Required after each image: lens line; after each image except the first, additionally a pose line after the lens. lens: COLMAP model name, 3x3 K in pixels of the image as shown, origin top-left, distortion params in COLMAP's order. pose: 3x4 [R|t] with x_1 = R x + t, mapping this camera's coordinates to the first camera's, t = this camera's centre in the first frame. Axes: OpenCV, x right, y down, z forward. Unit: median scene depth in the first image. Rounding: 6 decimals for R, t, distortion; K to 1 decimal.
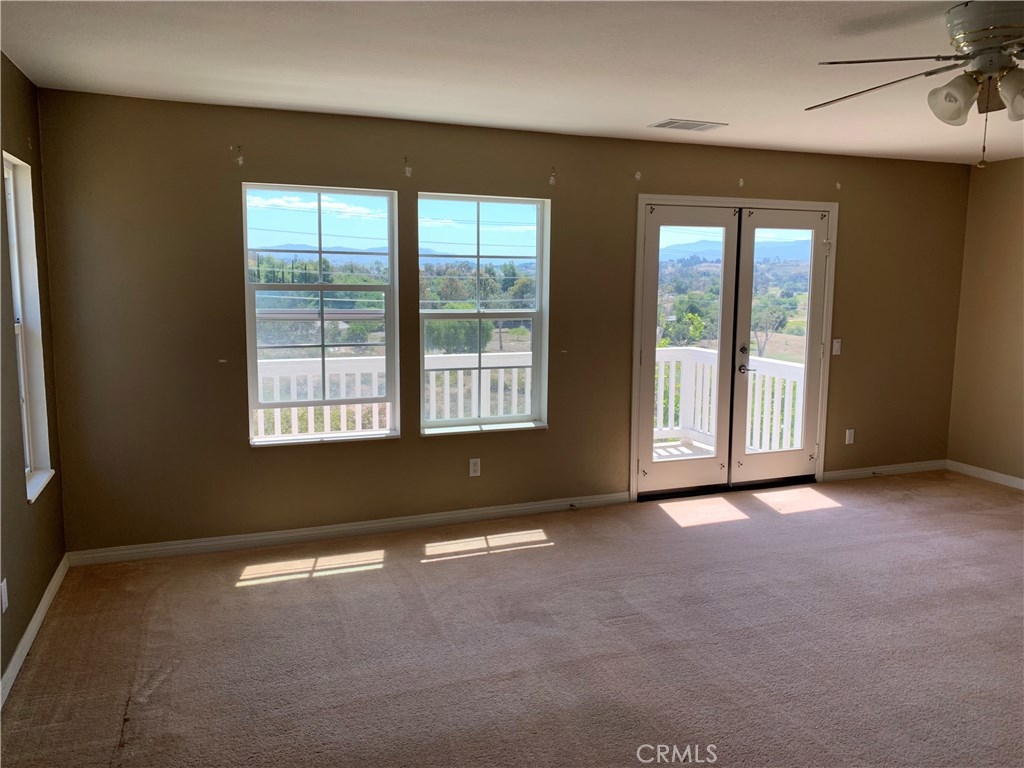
lens RADIAL K [[775.9, 0, 517.6], [0, 775.9, 382.0], [0, 0, 1]] dist [-0.000242, -0.003480]
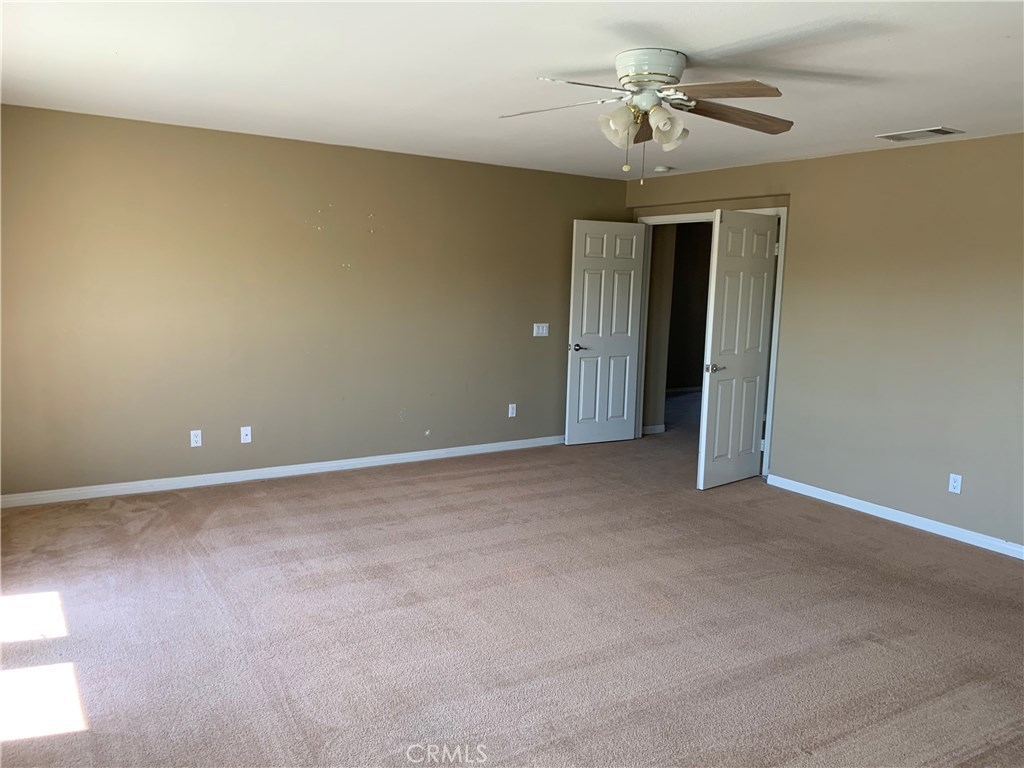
lens RADIAL K [[775.9, 0, 517.6], [0, 775.9, 382.0], [0, 0, 1]] dist [-0.000242, -0.003480]
pose [[-0.209799, -0.151599, 0.965920, -0.317183], [0.096229, 0.979909, 0.174696, -0.107985], [-0.972998, 0.129600, -0.190995, 0.766446]]
